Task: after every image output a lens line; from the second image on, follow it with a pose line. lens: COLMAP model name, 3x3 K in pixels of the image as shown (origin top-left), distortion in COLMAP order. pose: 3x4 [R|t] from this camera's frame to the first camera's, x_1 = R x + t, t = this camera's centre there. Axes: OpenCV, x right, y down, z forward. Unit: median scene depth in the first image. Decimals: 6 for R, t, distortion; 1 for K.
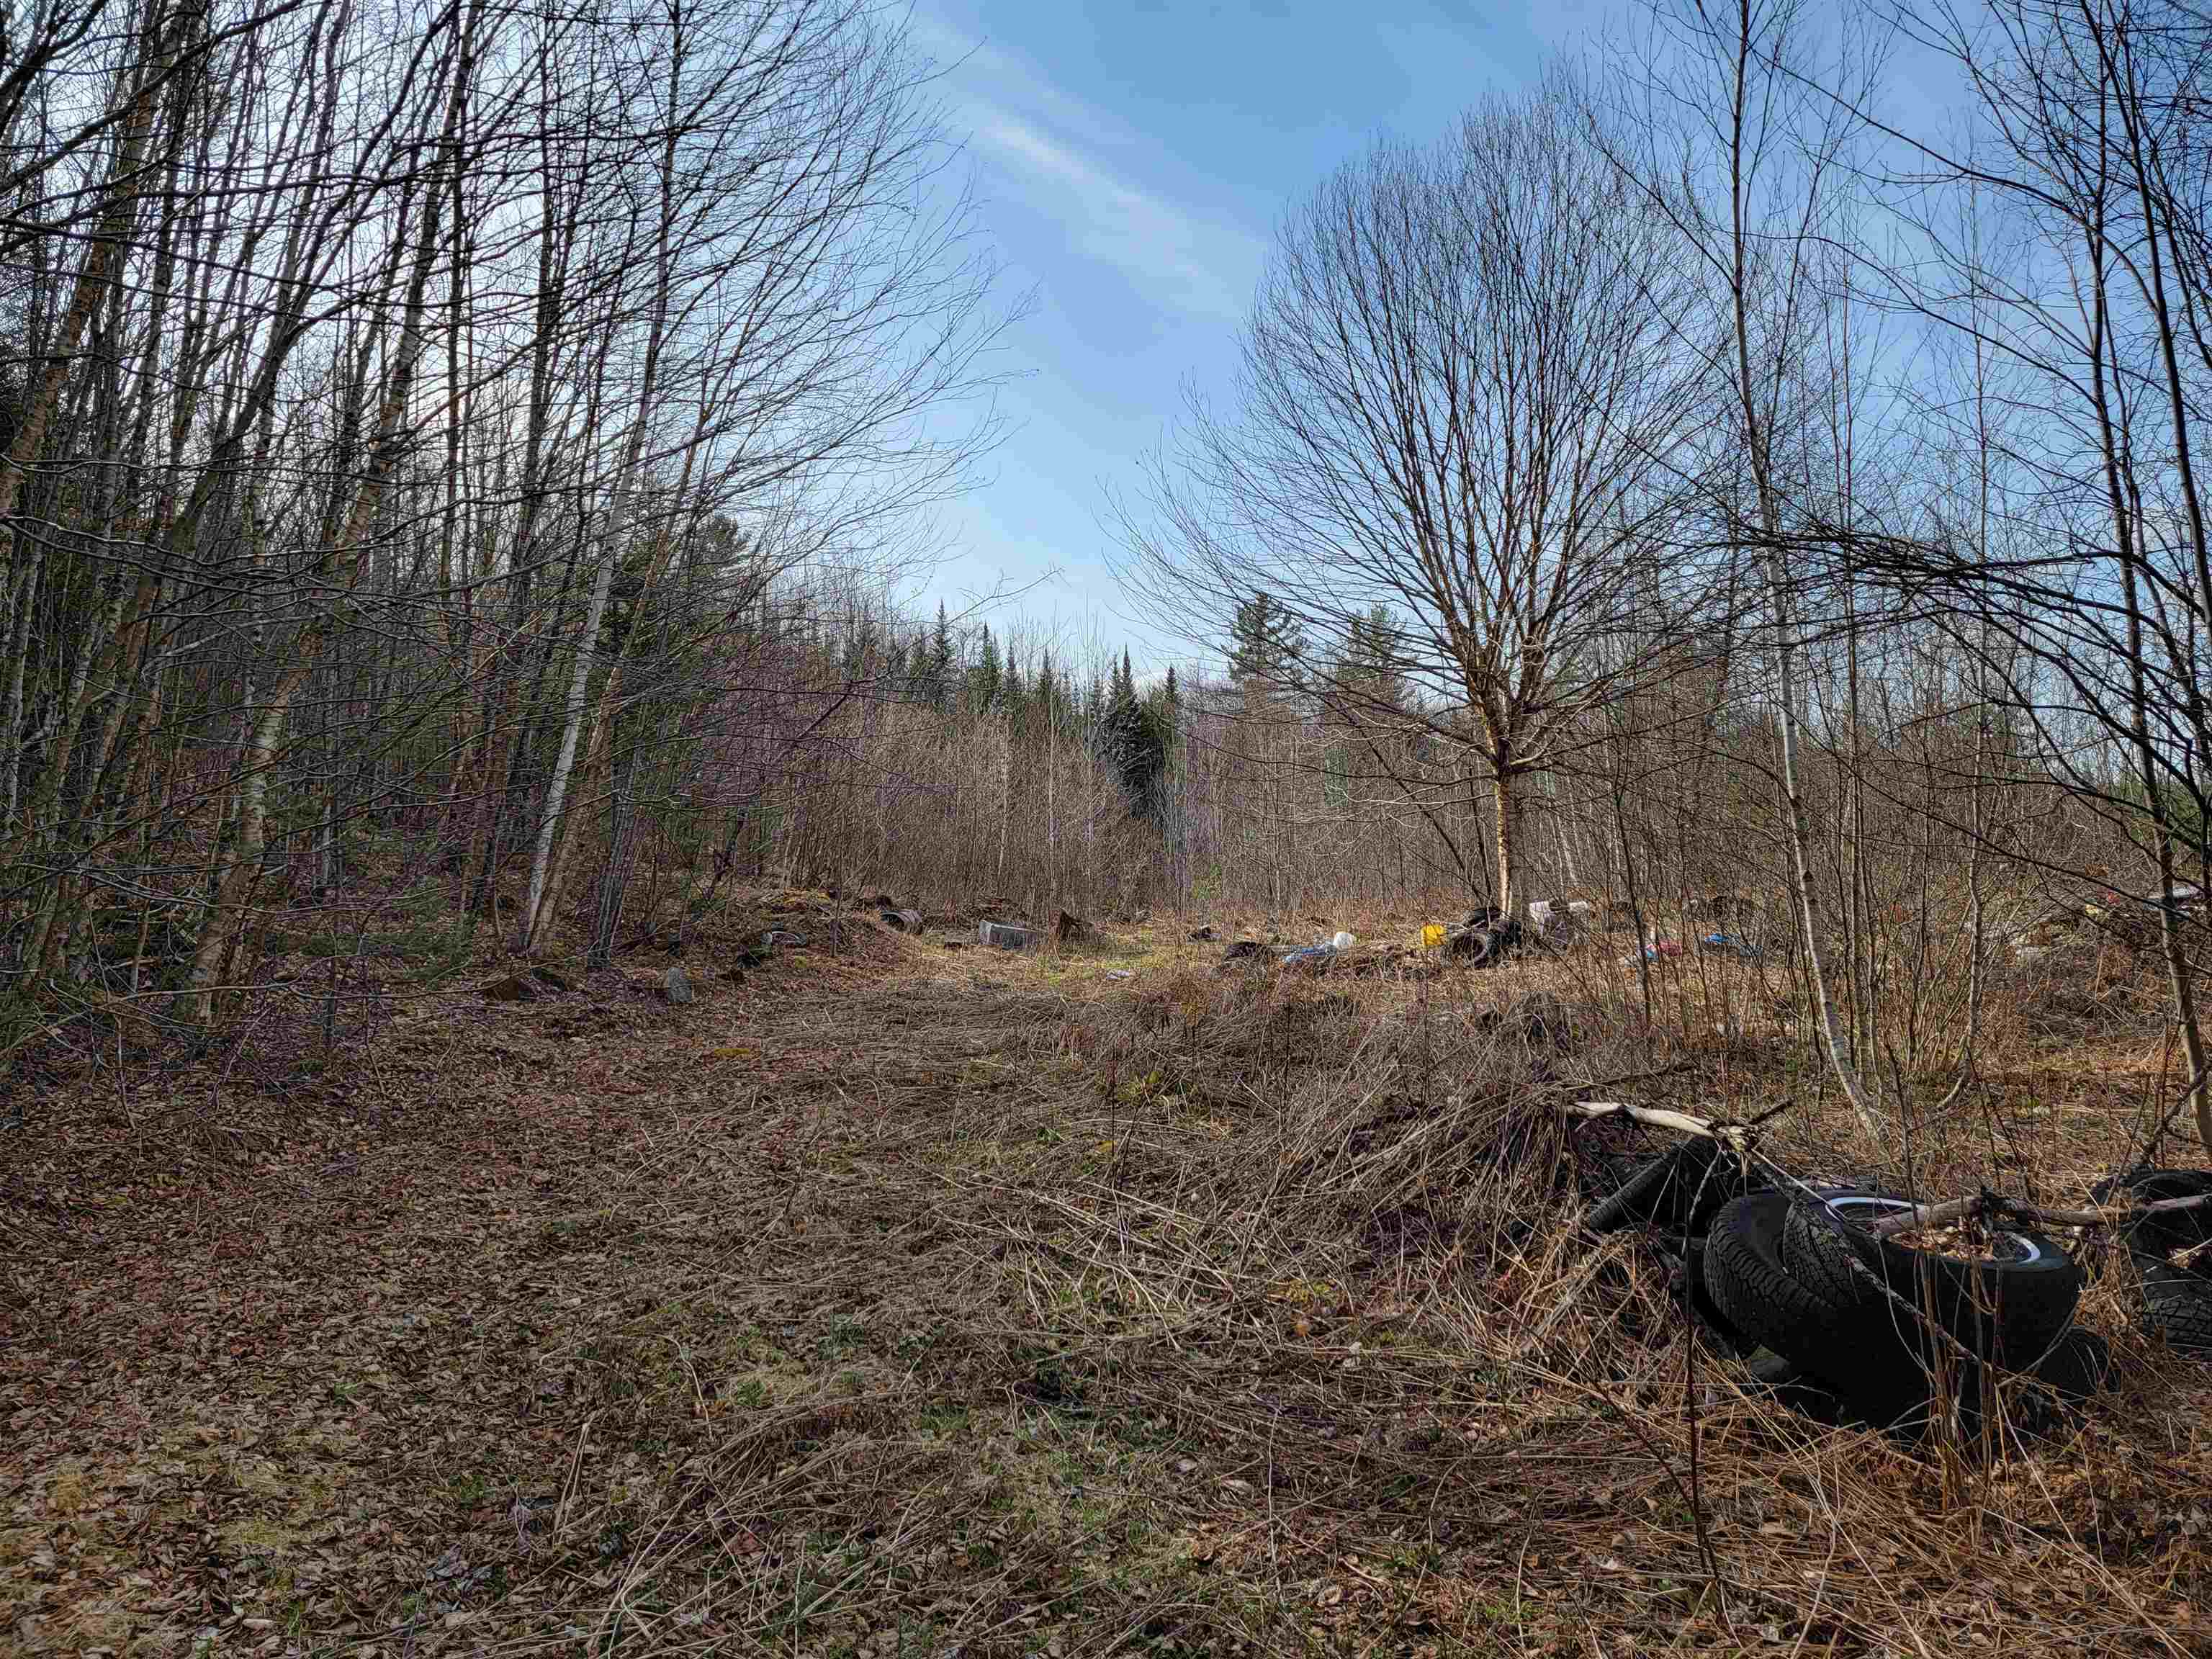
lens RADIAL K [[1527.5, 0, 1106.0], [0, 1527.5, 829.5], [0, 0, 1]] dist [0.002199, -0.002975]
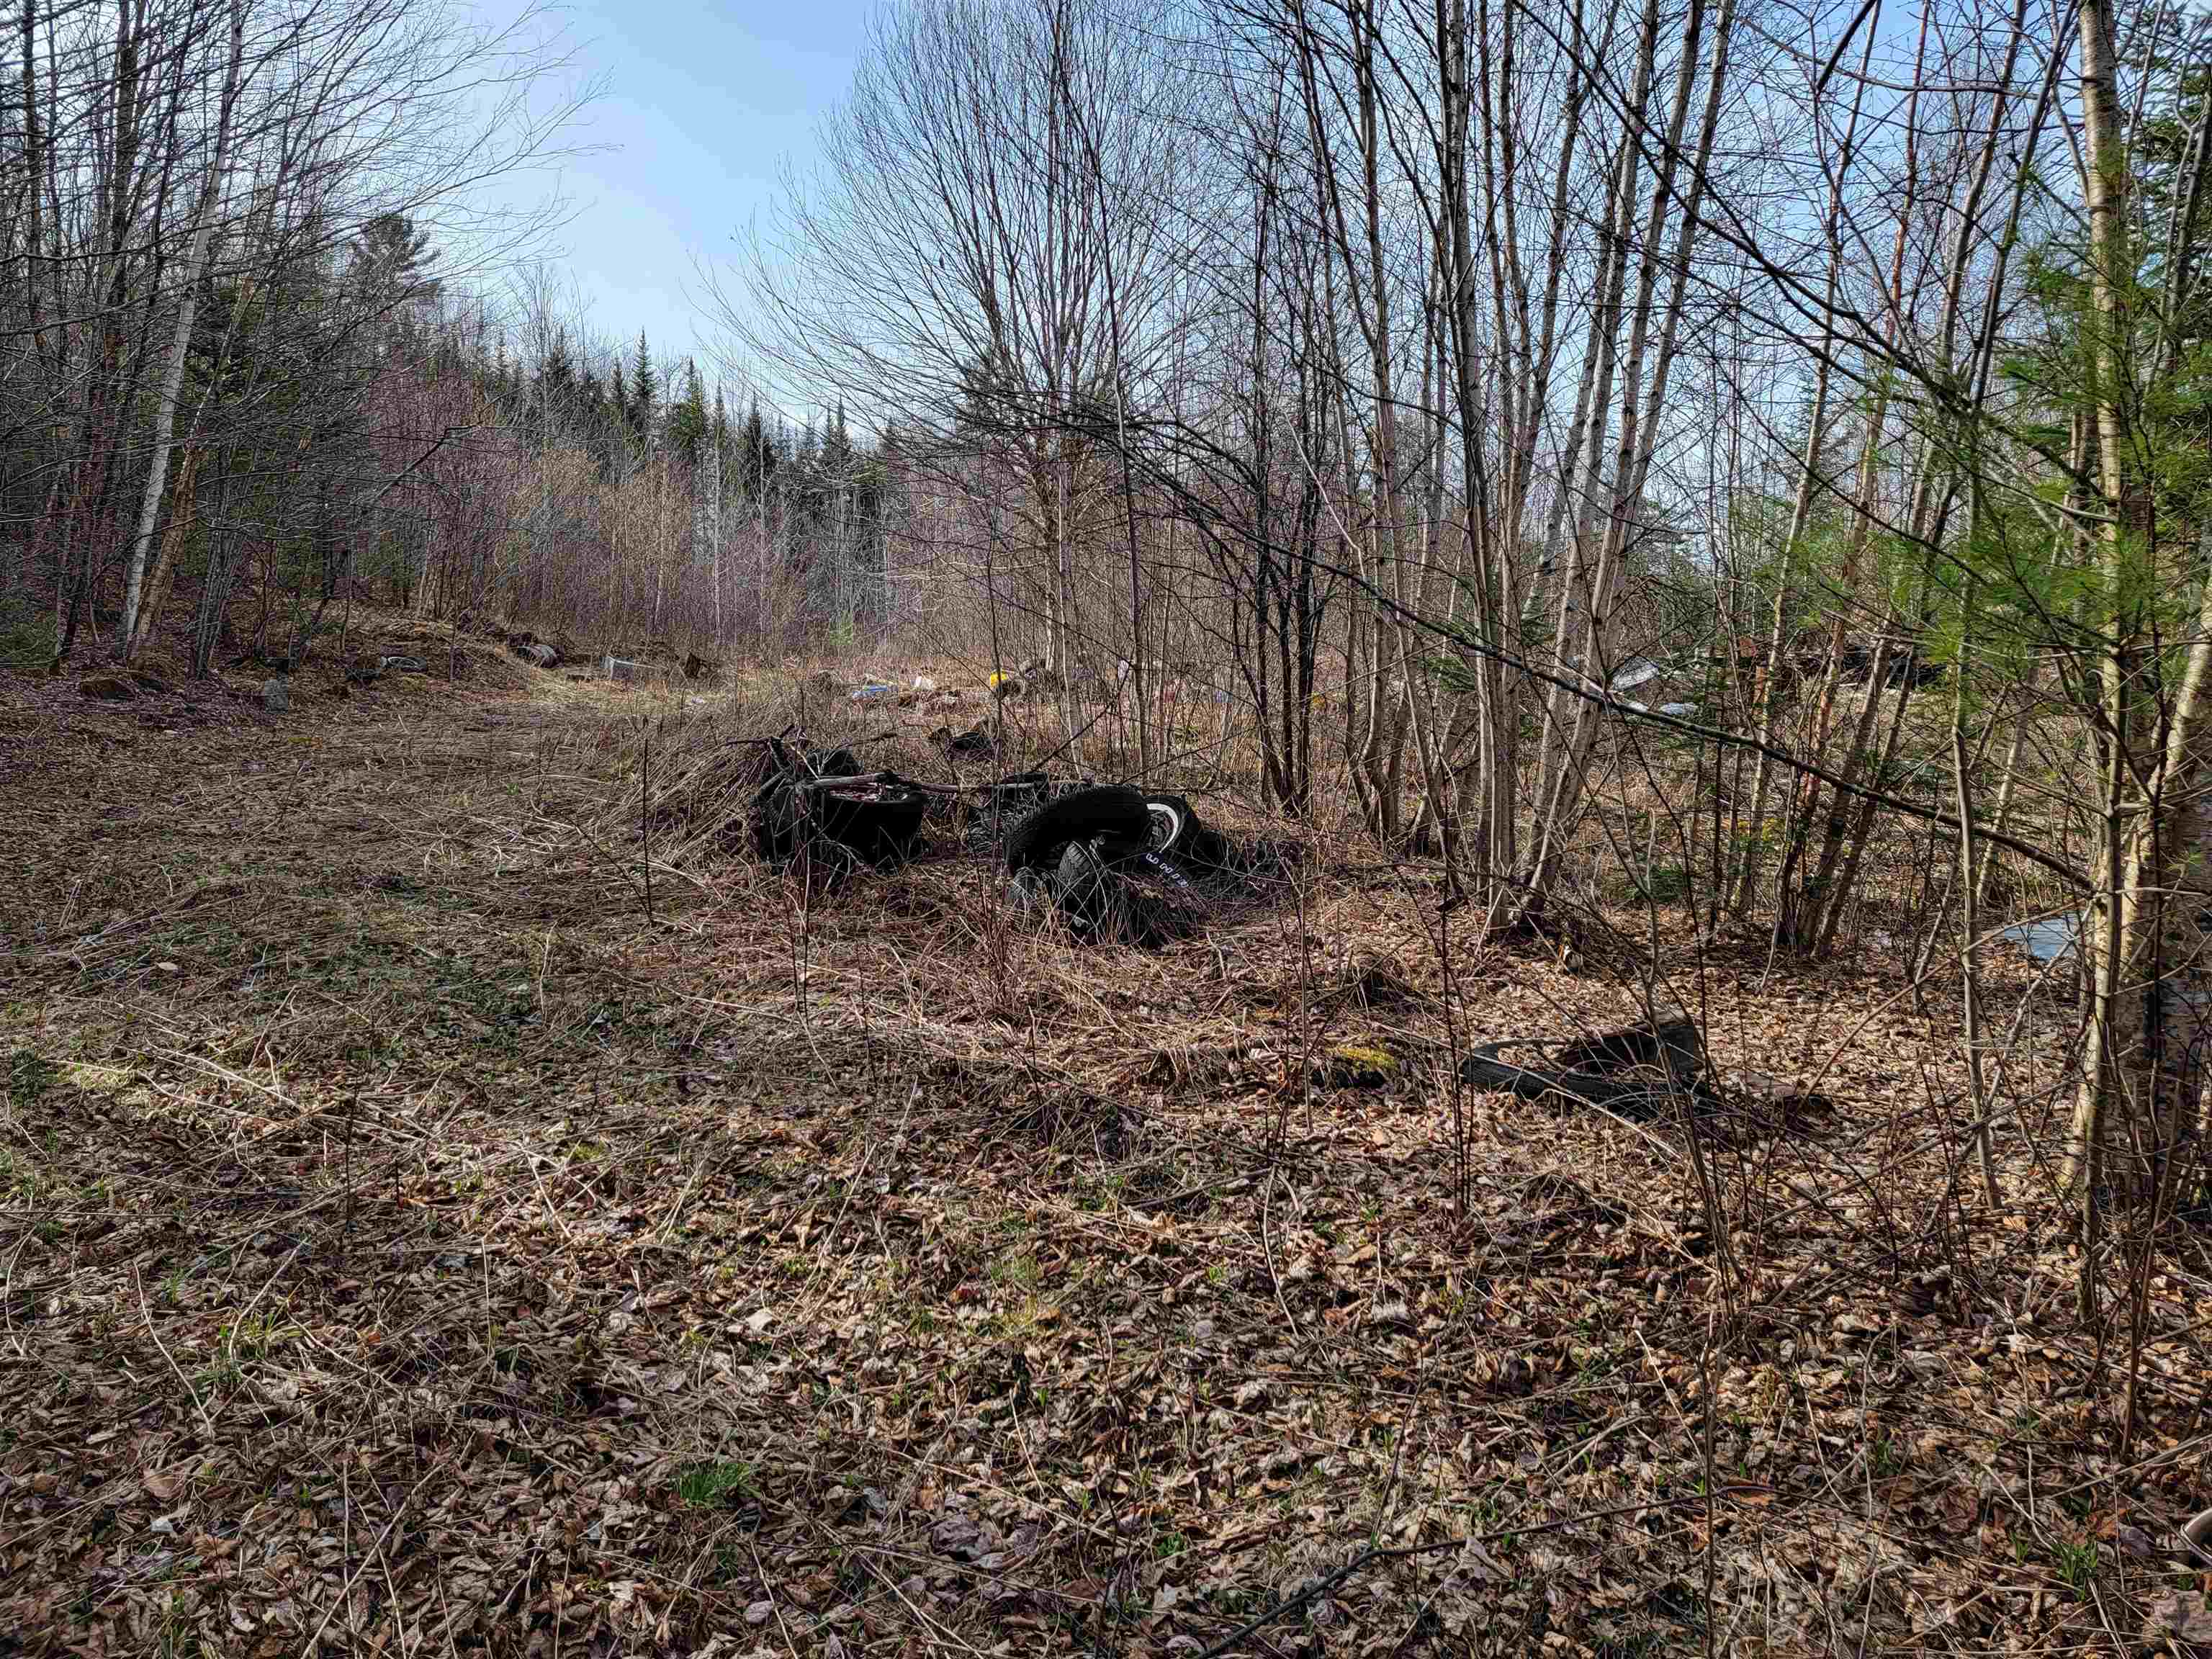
lens RADIAL K [[1527.5, 0, 1106.0], [0, 1527.5, 829.5], [0, 0, 1]] dist [0.002199, -0.002975]
pose [[0.983818, 0.016454, 0.178411, 0.081930], [-0.043922, 0.987539, 0.151122, 0.001608], [-0.173701, -0.156512, 0.972282, -0.147752]]
